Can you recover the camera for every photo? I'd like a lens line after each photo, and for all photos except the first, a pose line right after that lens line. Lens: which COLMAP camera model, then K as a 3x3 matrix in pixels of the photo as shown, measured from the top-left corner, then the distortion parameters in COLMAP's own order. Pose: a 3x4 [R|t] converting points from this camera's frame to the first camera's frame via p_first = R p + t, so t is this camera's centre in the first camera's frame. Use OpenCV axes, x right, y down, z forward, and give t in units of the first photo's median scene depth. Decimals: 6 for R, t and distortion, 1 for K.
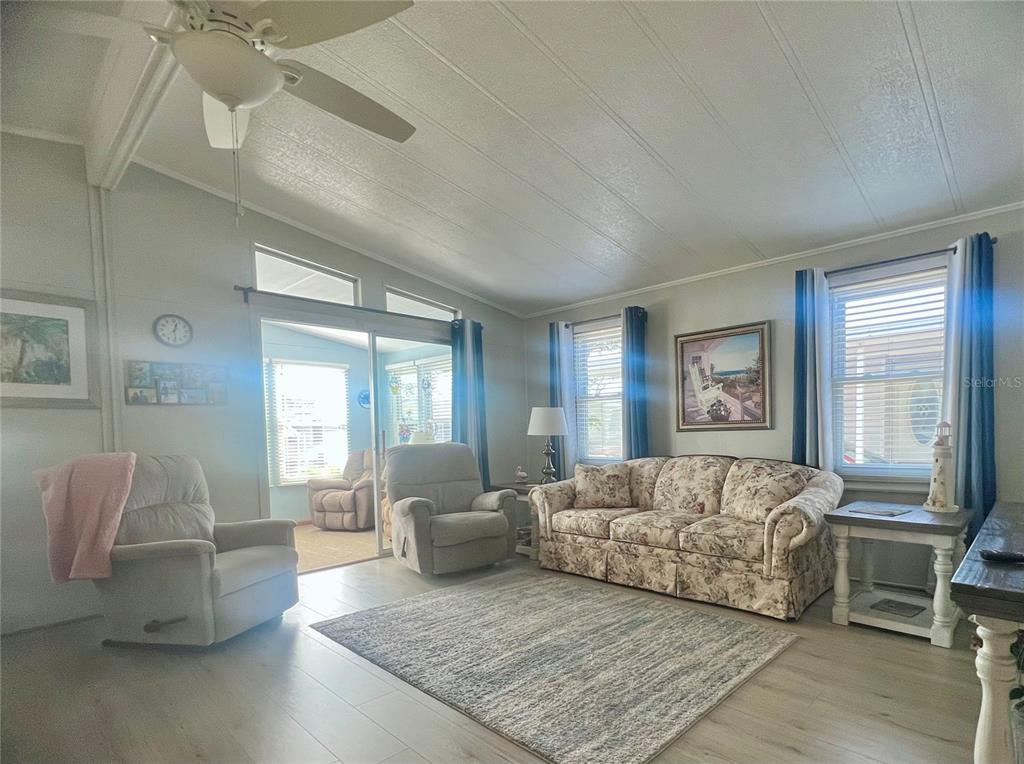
lens RADIAL K [[532.2, 0, 511.8], [0, 532.2, 442.3], [0, 0, 1]] dist [0.001861, 0.000040]
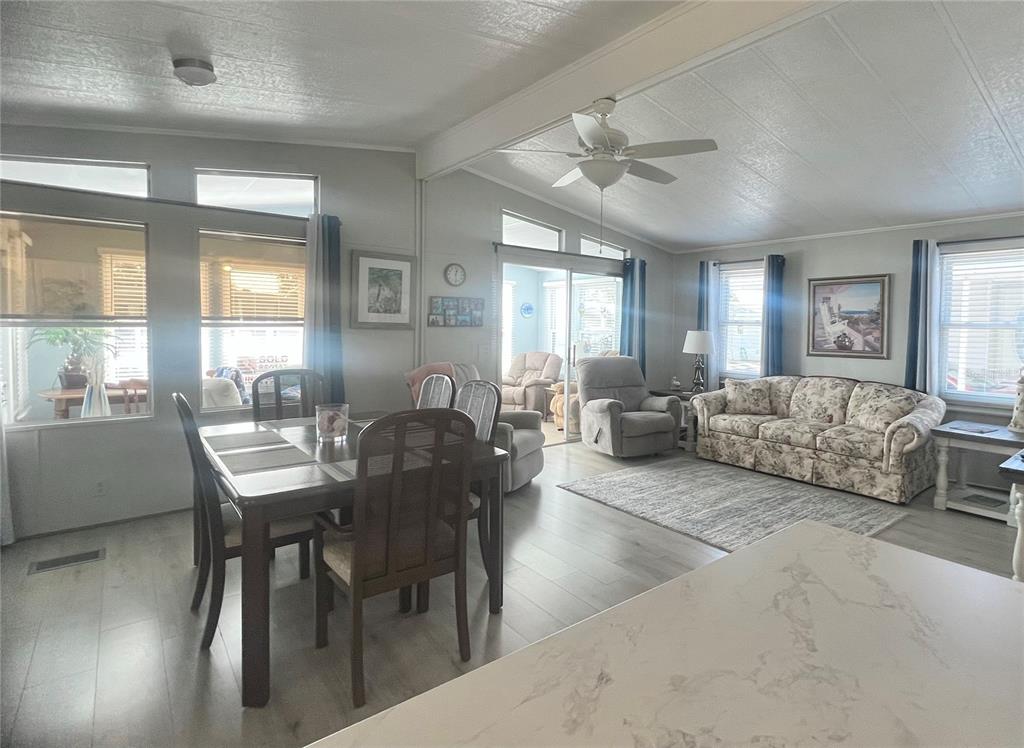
lens RADIAL K [[525.6, 0, 557.7], [0, 525.6, 334.0], [0, 0, 1]] dist [-0.002836, -0.000539]
pose [[0.995800, 0.041578, -0.081575, -0.210905], [-0.042181, 0.999094, -0.005678, -0.047823], [0.081265, 0.009095, 0.996651, -0.334447]]
